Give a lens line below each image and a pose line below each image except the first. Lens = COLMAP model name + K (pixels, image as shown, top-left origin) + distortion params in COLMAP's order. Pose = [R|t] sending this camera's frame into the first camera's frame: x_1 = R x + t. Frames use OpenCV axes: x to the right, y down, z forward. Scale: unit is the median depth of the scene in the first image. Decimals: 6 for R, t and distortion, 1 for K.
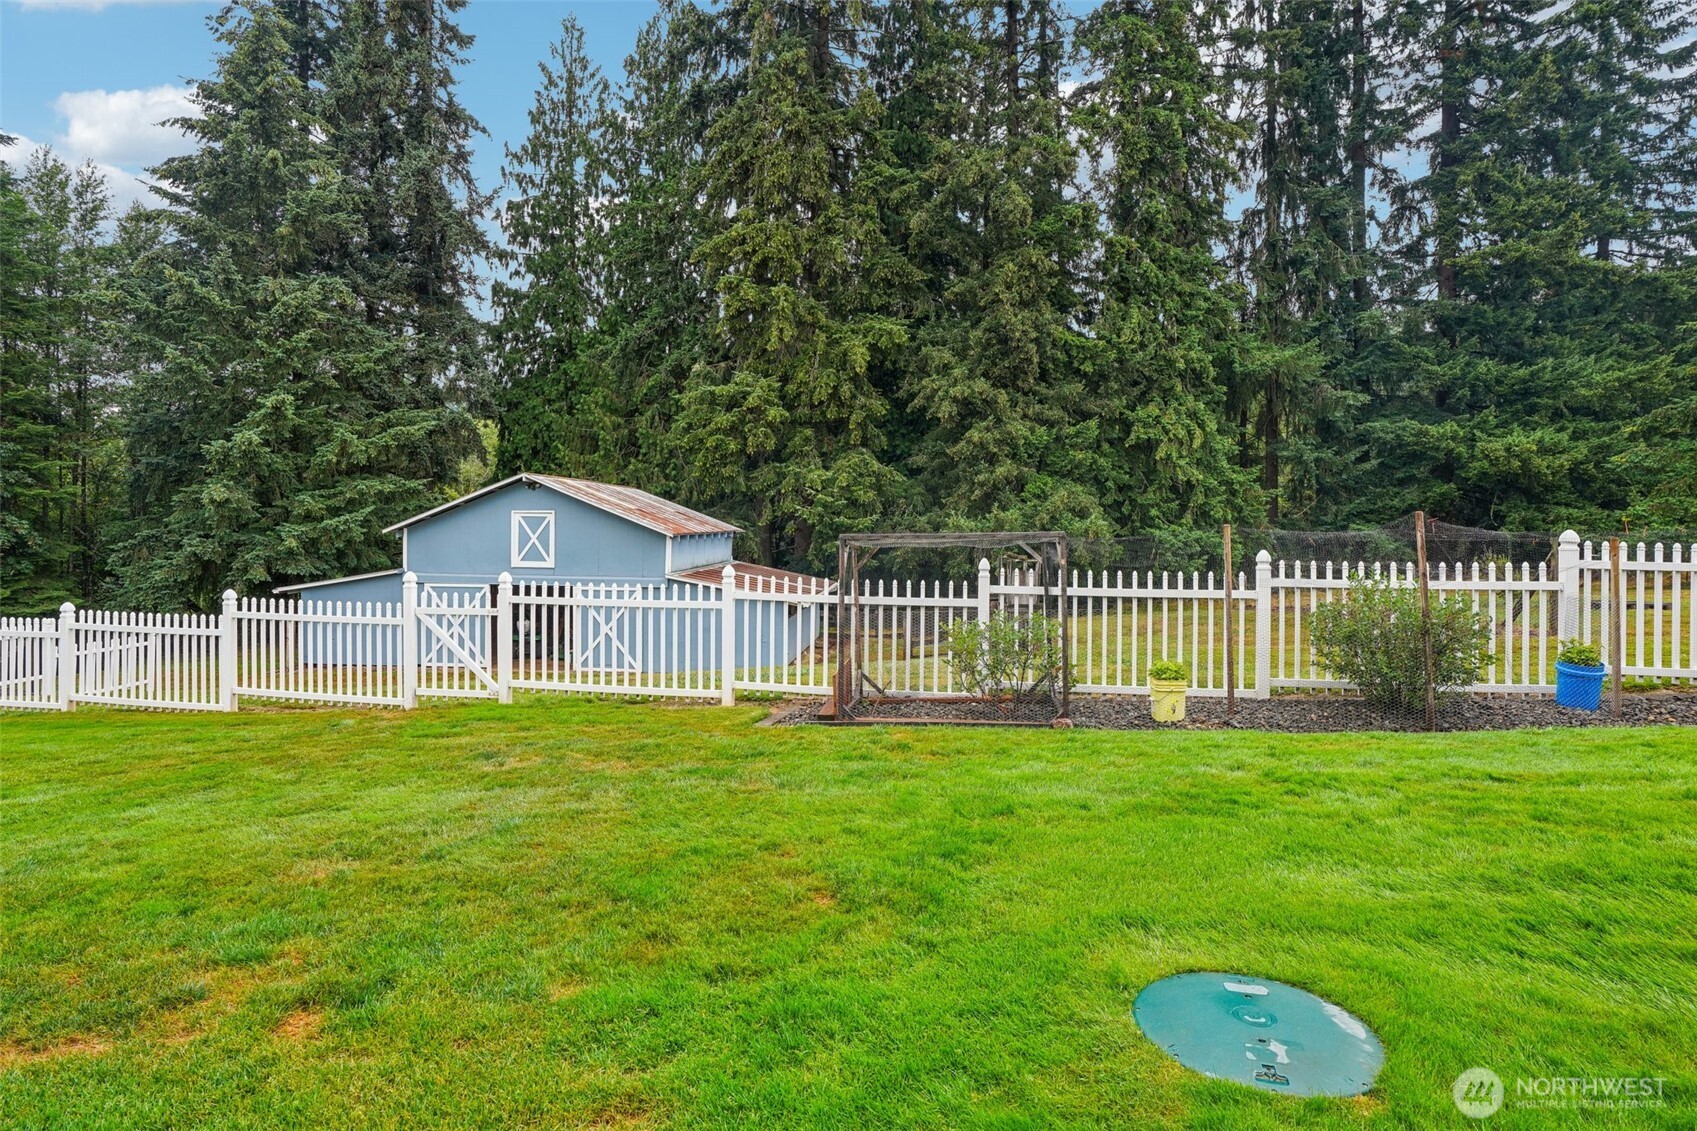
lens RADIAL K [[785.6, 0, 852.7], [0, 785.6, 541.7], [0, 0, 1]] dist [-0.009199, 0.000705]
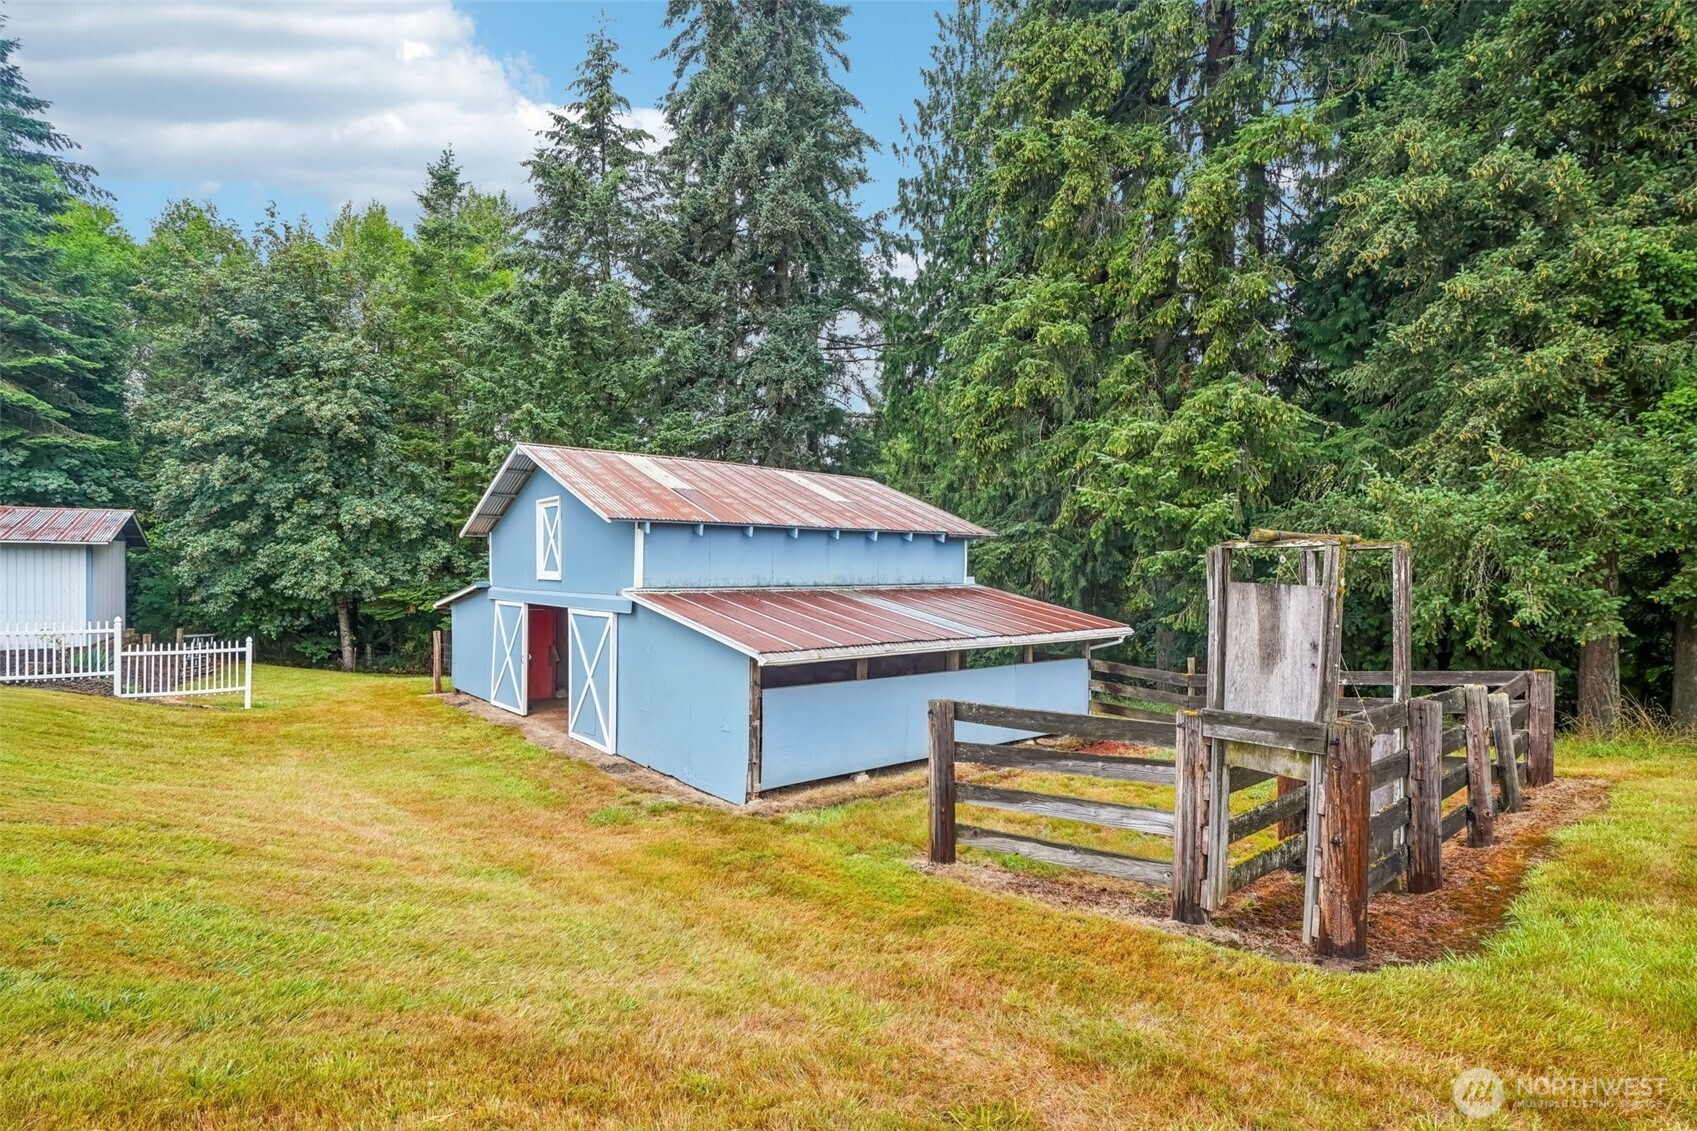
lens RADIAL K [[782.7, 0, 848.5], [0, 782.7, 565.5], [0, 0, 1]] dist [-0.030560, 0.000233]
pose [[0.708545, -0.002510, -0.705661, 0.149297], [-0.003271, 0.999971, -0.006841, 0.011185], [0.705658, 0.007155, 0.708516, 0.354207]]
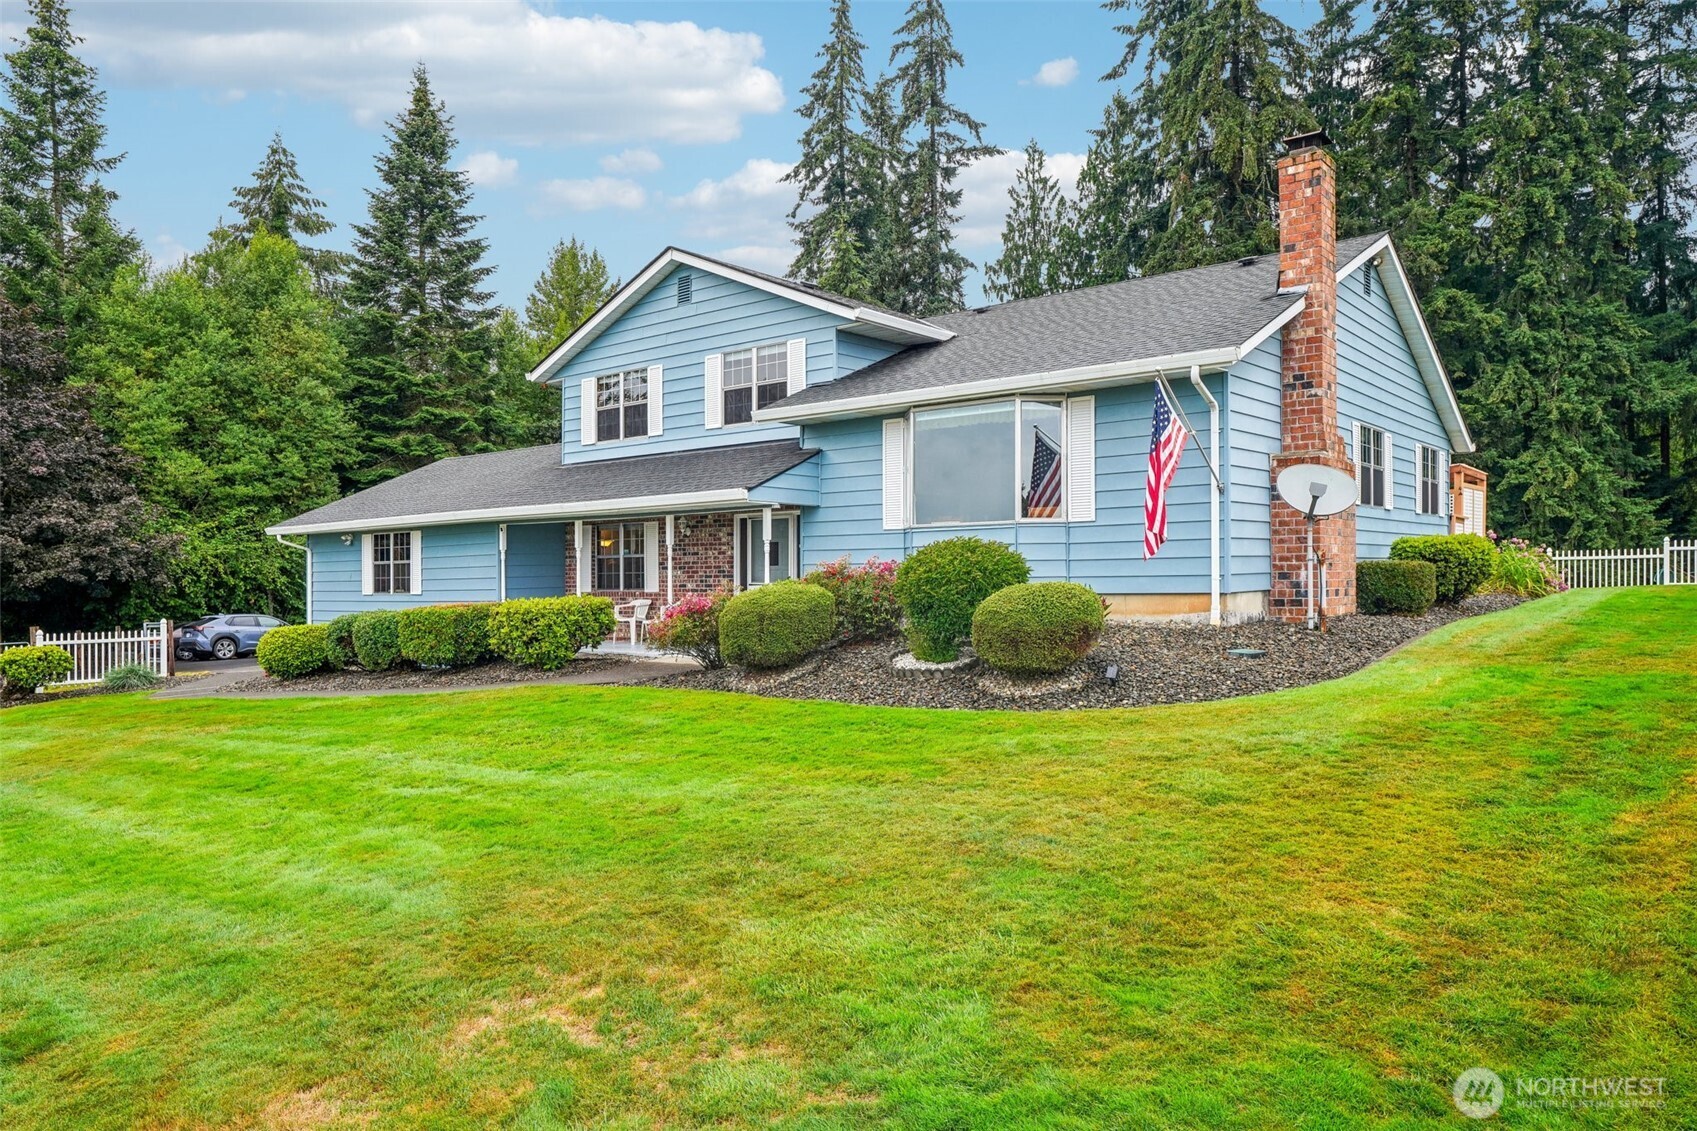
lens RADIAL K [[1123.4, 0, 848.5], [0, 1123.4, 565.5], [0, 0, 1]] dist [-0.000811, -0.000036]
pose [[0.877279, -0.029609, -0.479066, 0.230357], [0.018724, 0.999447, -0.027482, 0.015349], [0.479615, 0.015139, 0.877348, -0.742092]]
